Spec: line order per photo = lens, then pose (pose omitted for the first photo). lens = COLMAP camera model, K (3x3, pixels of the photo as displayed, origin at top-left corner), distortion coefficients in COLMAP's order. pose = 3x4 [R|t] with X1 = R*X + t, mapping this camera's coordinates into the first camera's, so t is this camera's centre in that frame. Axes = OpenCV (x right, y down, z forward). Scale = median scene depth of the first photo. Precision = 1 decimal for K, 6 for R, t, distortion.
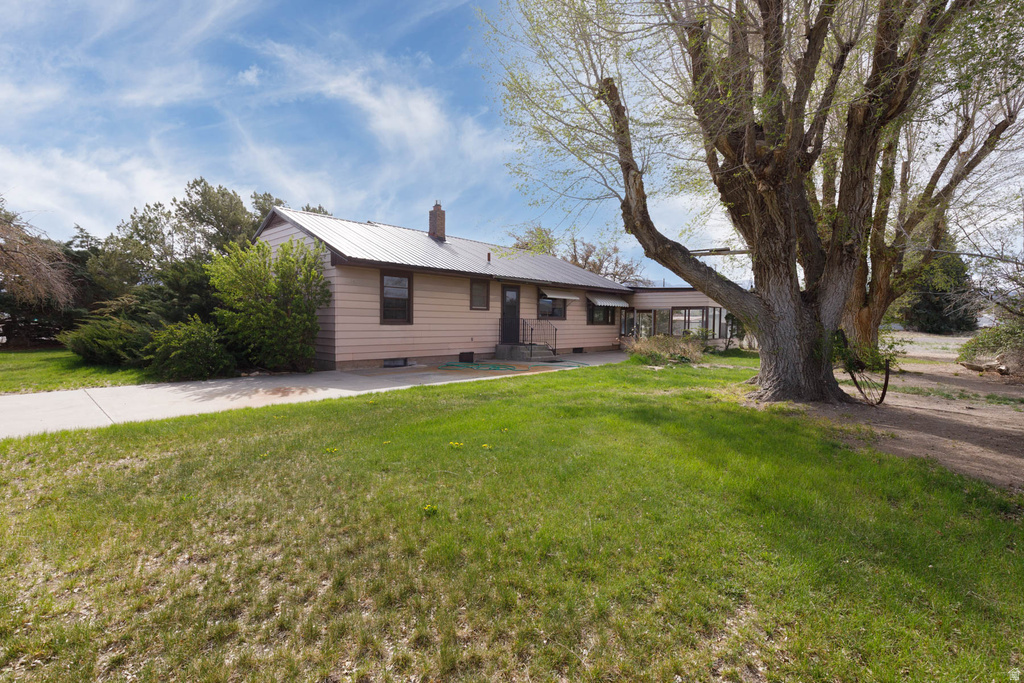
lens RADIAL K [[462.2, 0, 510.4], [0, 462.2, 343.6], [0, 0, 1]] dist [0.001214, 0.000241]
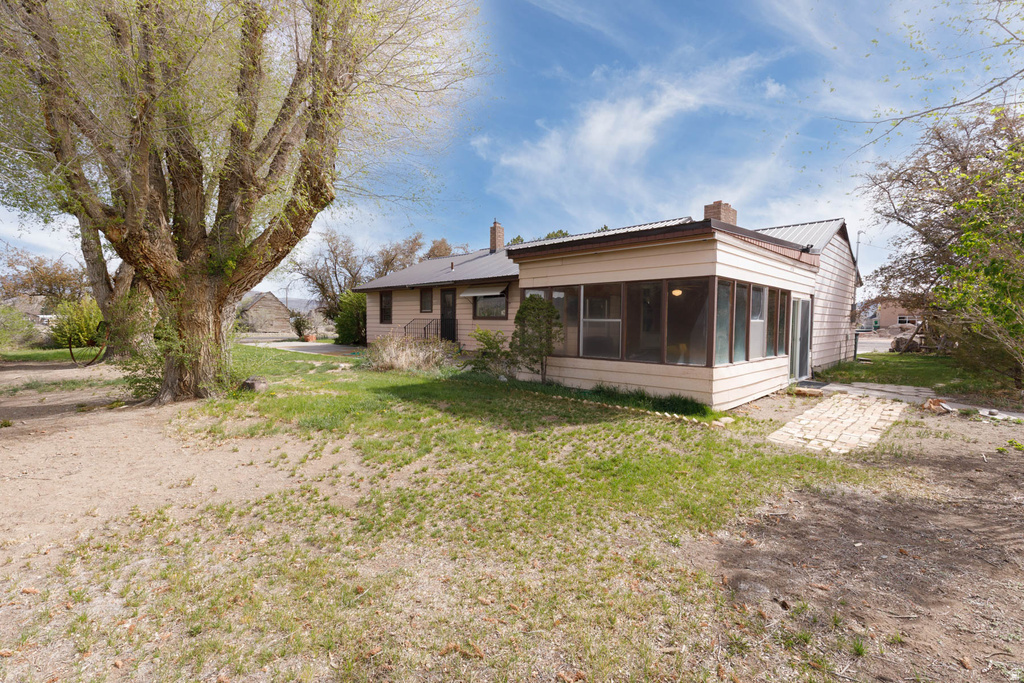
lens RADIAL K [[462.2, 0, 512.6], [0, 462.2, 339.7], [0, 0, 1]] dist [0.001214, 0.000241]
pose [[-0.040168, 0.014322, -0.999090, 1.193740], [-0.069140, 0.997461, 0.017079, -0.037473], [0.996798, 0.069763, -0.039076, 1.309757]]
